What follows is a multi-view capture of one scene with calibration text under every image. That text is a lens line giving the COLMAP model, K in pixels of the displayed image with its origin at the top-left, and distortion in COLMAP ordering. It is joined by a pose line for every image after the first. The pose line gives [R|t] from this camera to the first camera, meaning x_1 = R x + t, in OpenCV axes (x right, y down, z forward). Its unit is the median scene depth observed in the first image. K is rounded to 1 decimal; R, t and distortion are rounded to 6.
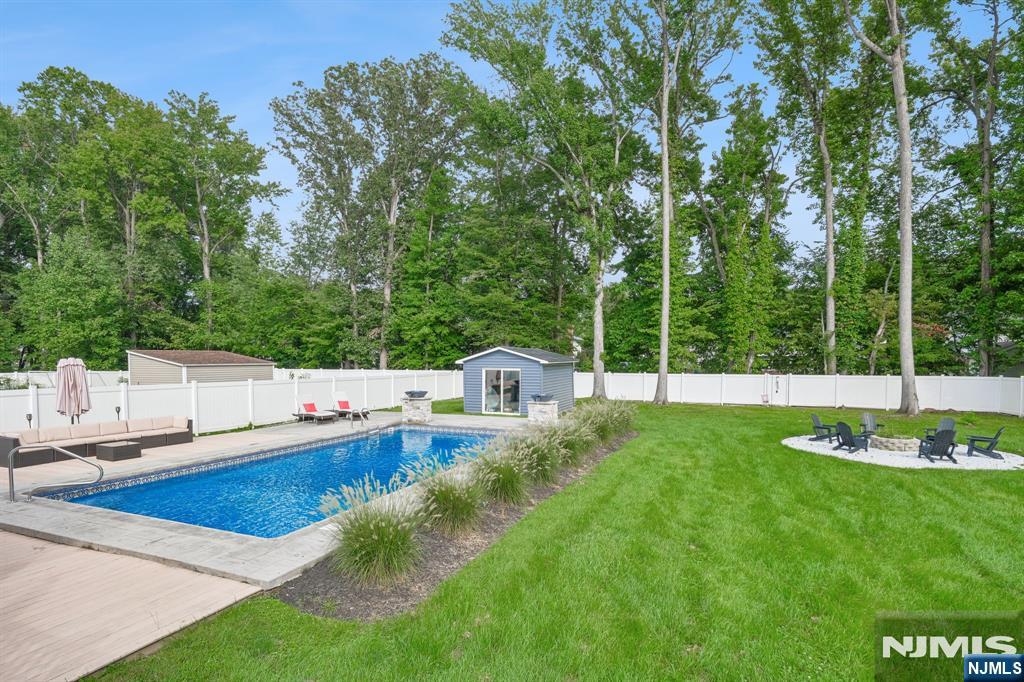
lens RADIAL K [[513.7, 0, 511.6], [0, 513.7, 366.3], [0, 0, 1]] dist [0.000398, 0.000024]
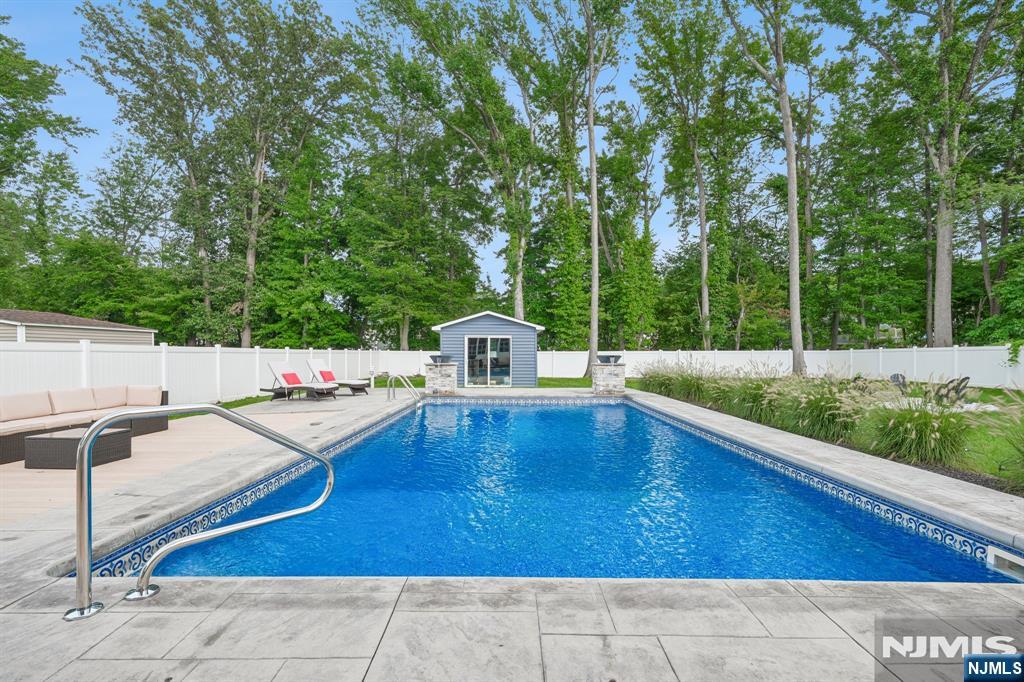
lens RADIAL K [[470.1, 0, 512.6], [0, 470.1, 354.9], [0, 0, 1]] dist [0.001309, -0.000452]
pose [[0.928209, -0.003081, 0.372047, -0.133685], [0.005375, 0.999972, -0.005129, 0.019895], [-0.372021, 0.006761, 0.928200, 0.106051]]
